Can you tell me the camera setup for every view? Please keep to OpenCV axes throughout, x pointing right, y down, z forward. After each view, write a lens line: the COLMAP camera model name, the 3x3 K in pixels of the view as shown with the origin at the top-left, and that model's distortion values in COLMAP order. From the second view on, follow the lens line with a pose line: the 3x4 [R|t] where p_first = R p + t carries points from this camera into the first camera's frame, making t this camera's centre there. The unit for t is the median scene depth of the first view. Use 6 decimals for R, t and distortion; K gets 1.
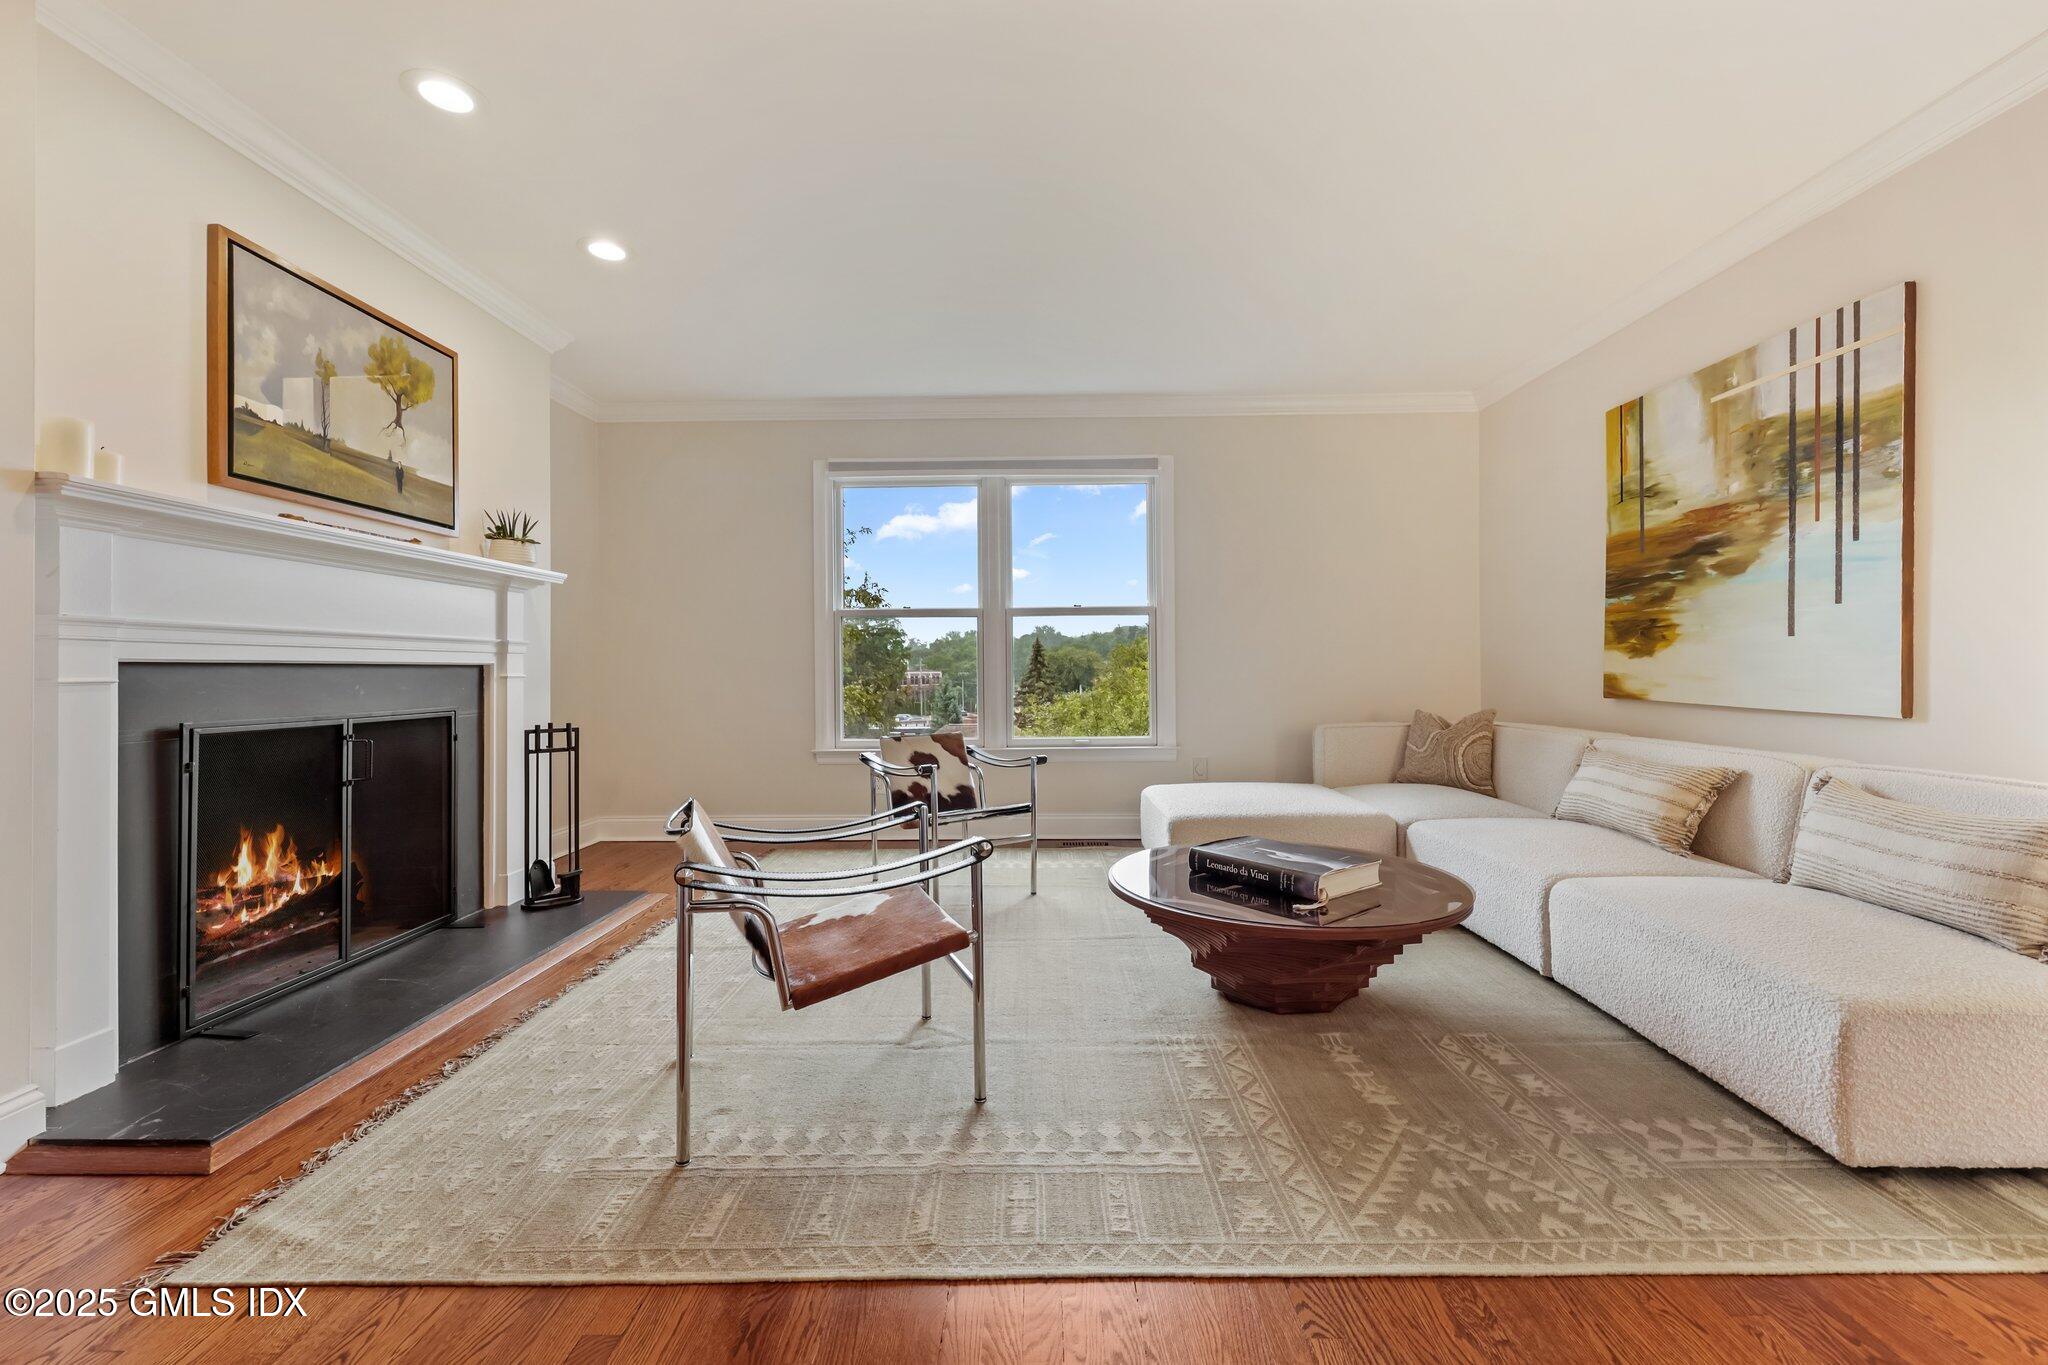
lens RADIAL K [[833.1, 0, 1030.0], [0, 833.1, 668.0], [0, 0, 1]] dist [0.000531, -0.000265]
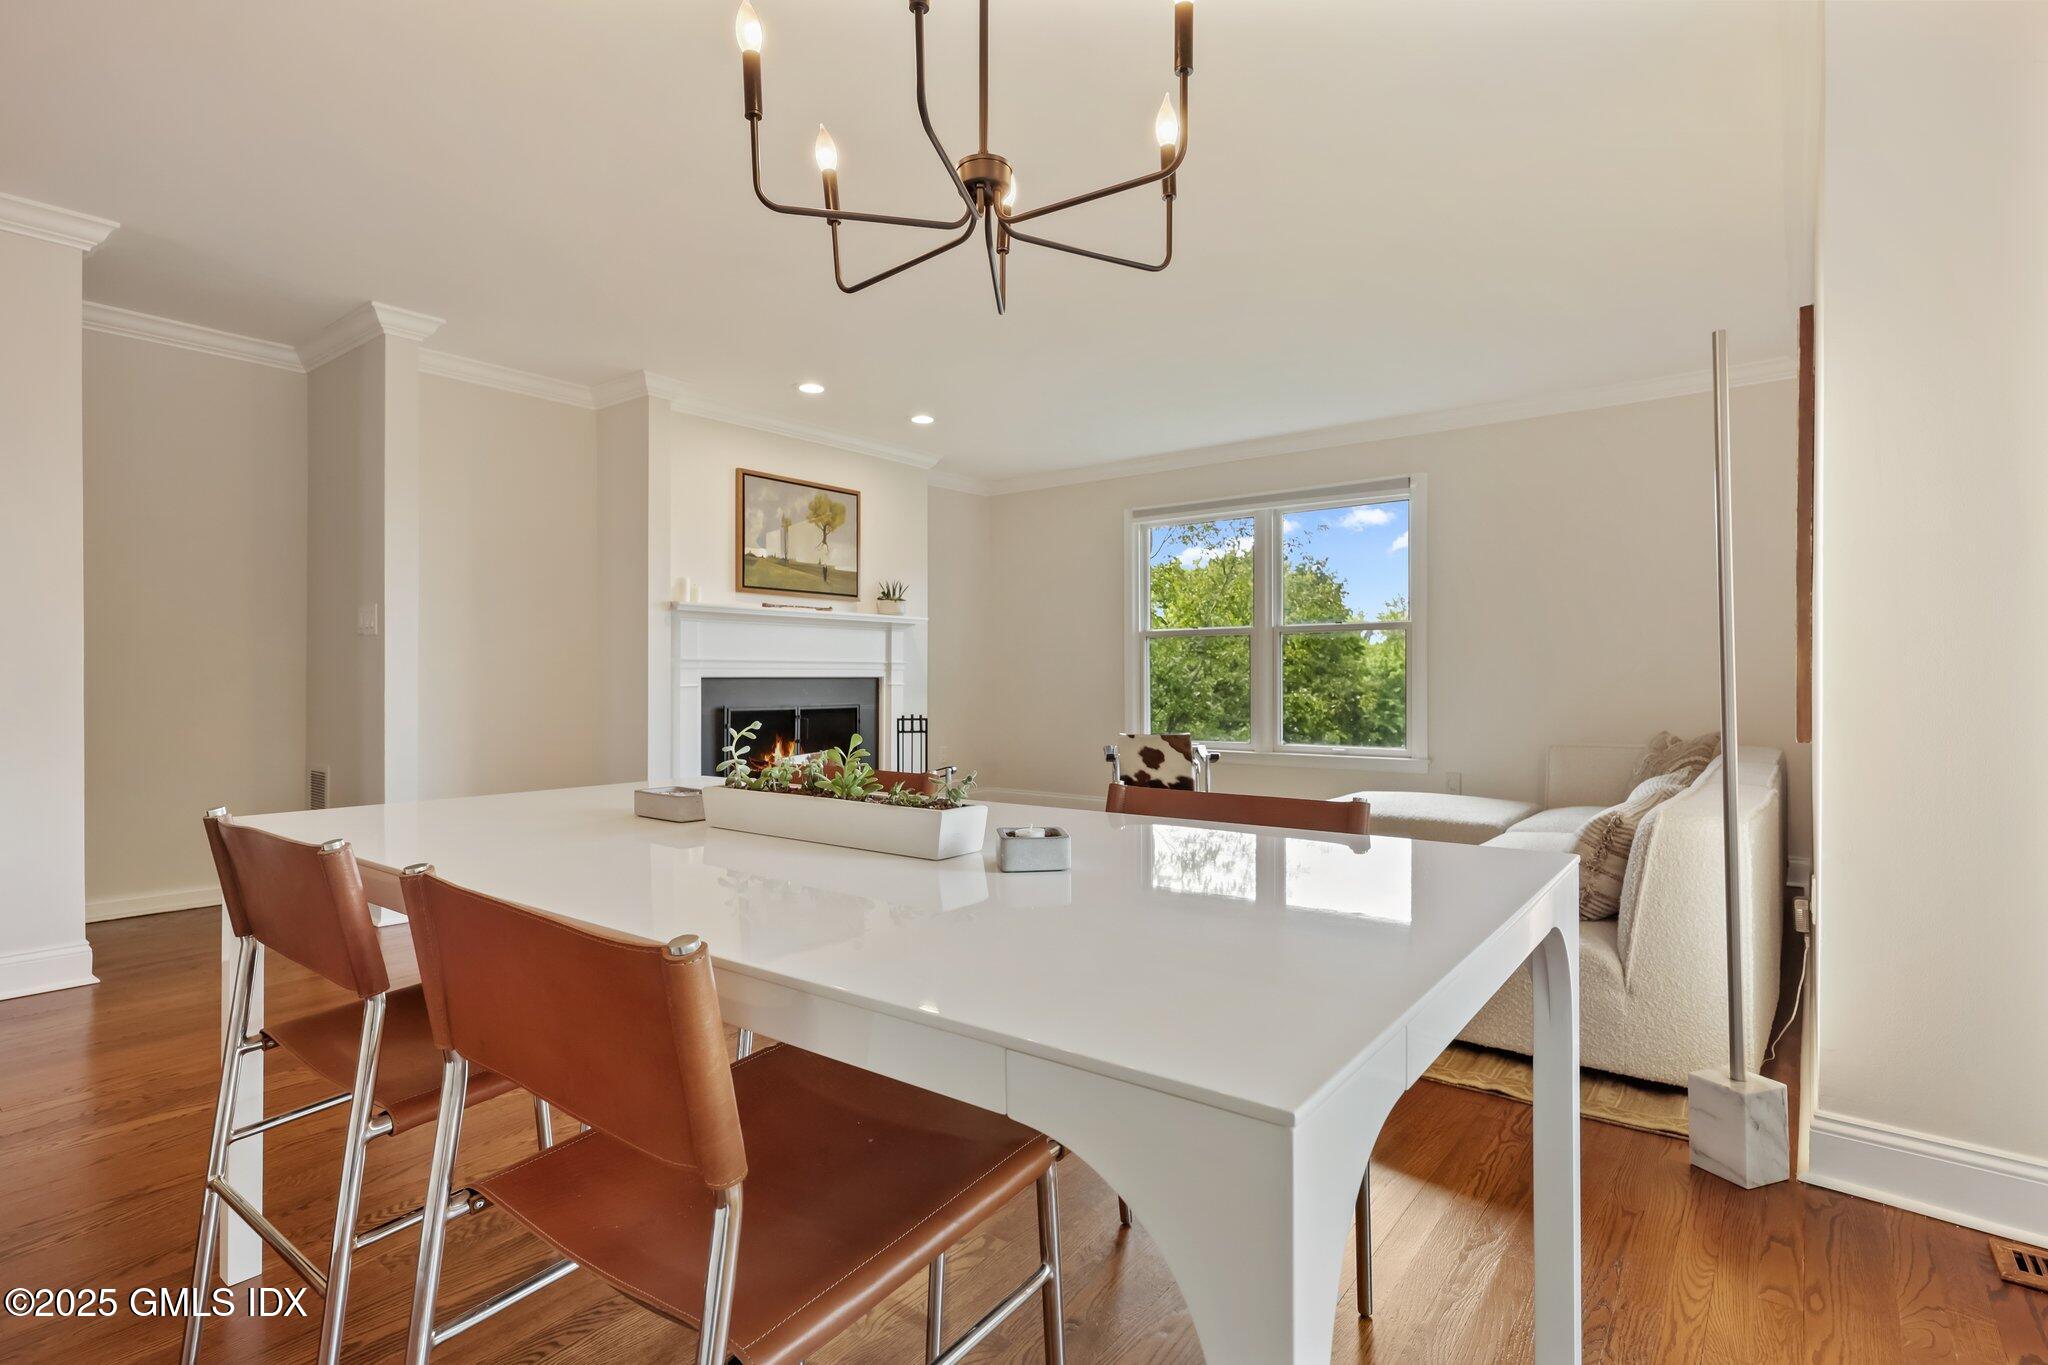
lens RADIAL K [[1006.1, 0, 1035.4], [0, 1006.1, 701.5], [0, 0, 1]] dist [0.002189, 0.000012]
pose [[0.800316, 0.023095, -0.599133, 0.836167], [-0.004793, 0.999472, 0.032124, -0.023042], [0.599559, -0.022838, 0.800005, -0.426024]]
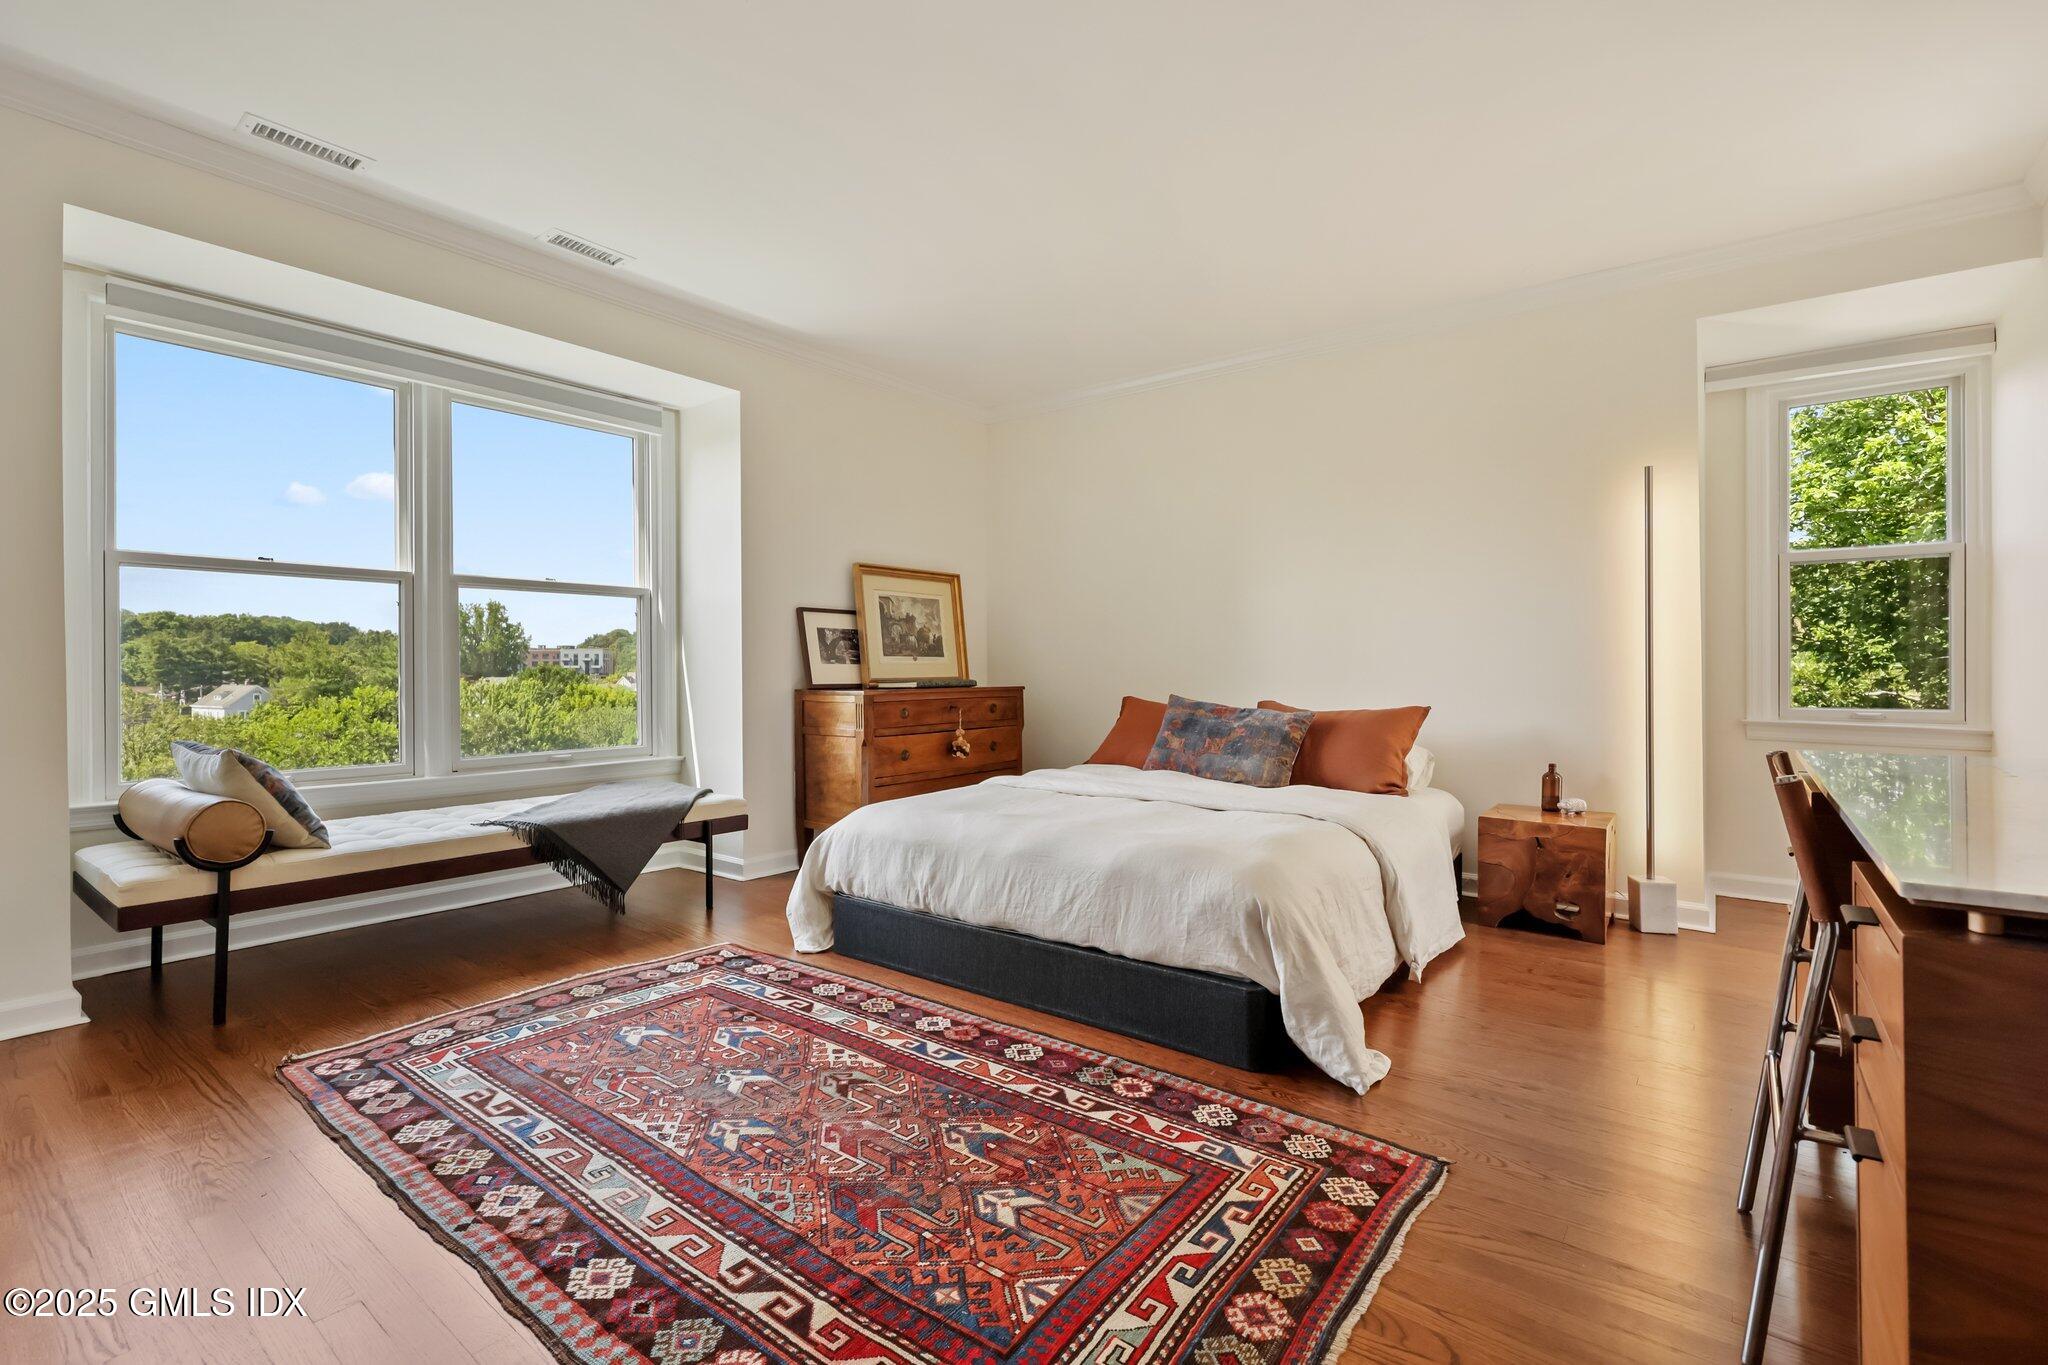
lens RADIAL K [[910.4, 0, 1042.0], [0, 910.4, 670.2], [0, 0, 1]] dist [-0.001442, 0.000646]
pose [[0.583743, 0.004527, 0.811926, -0.581466], [-0.017363, 0.999825, 0.006909, -0.005397], [-0.811753, -0.018131, 0.583720, 0.201699]]
